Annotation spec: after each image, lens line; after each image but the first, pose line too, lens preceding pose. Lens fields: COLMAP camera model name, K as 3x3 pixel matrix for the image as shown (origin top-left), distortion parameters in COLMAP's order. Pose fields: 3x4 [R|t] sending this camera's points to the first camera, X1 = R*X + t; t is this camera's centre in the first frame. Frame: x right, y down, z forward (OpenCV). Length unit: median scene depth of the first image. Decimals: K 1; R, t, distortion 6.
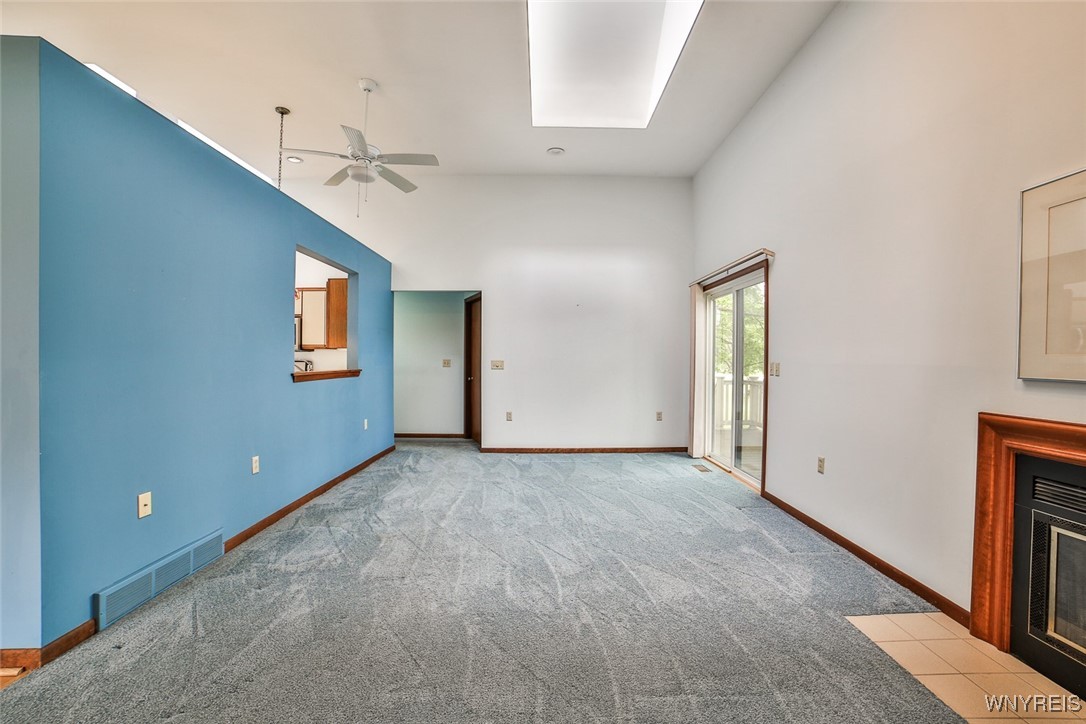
lens RADIAL K [[463.5, 0, 548.8], [0, 463.5, 363.0], [0, 0, 1]] dist [-0.112764, 0.040126]
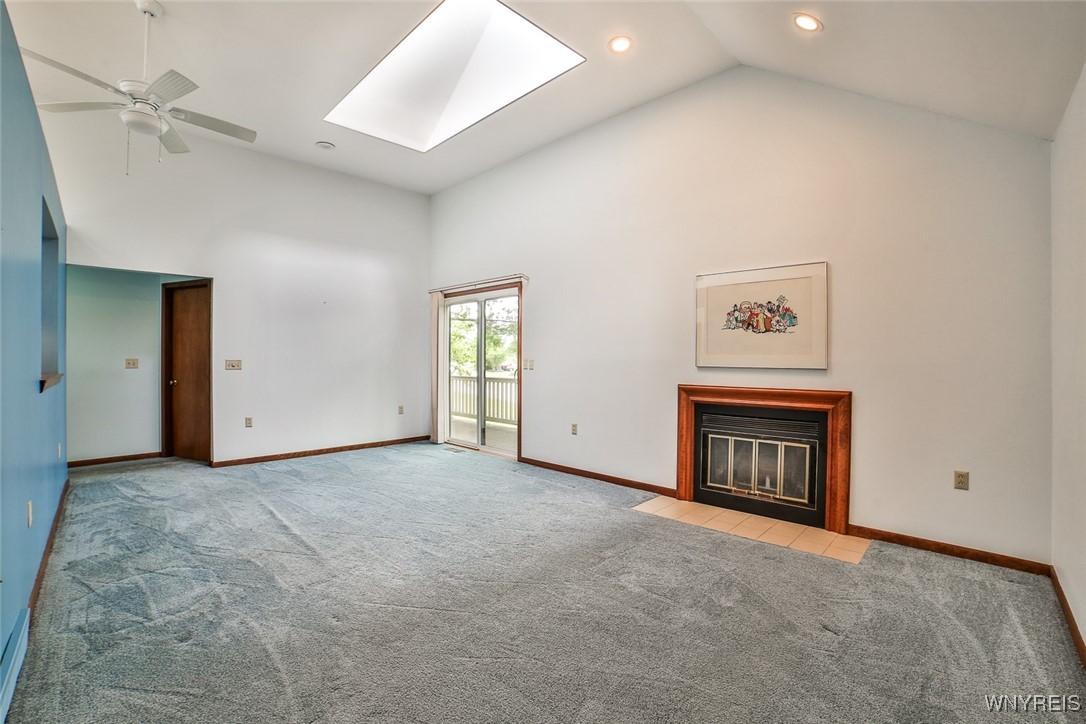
lens RADIAL K [[463.5, 0, 548.8], [0, 463.5, 363.0], [0, 0, 1]] dist [-0.112764, 0.040126]
pose [[0.712793, -0.013207, 0.701250, -0.469707], [0.010746, 0.999911, 0.007909, -0.000265], [-0.701292, 0.001898, 0.712871, -0.028227]]
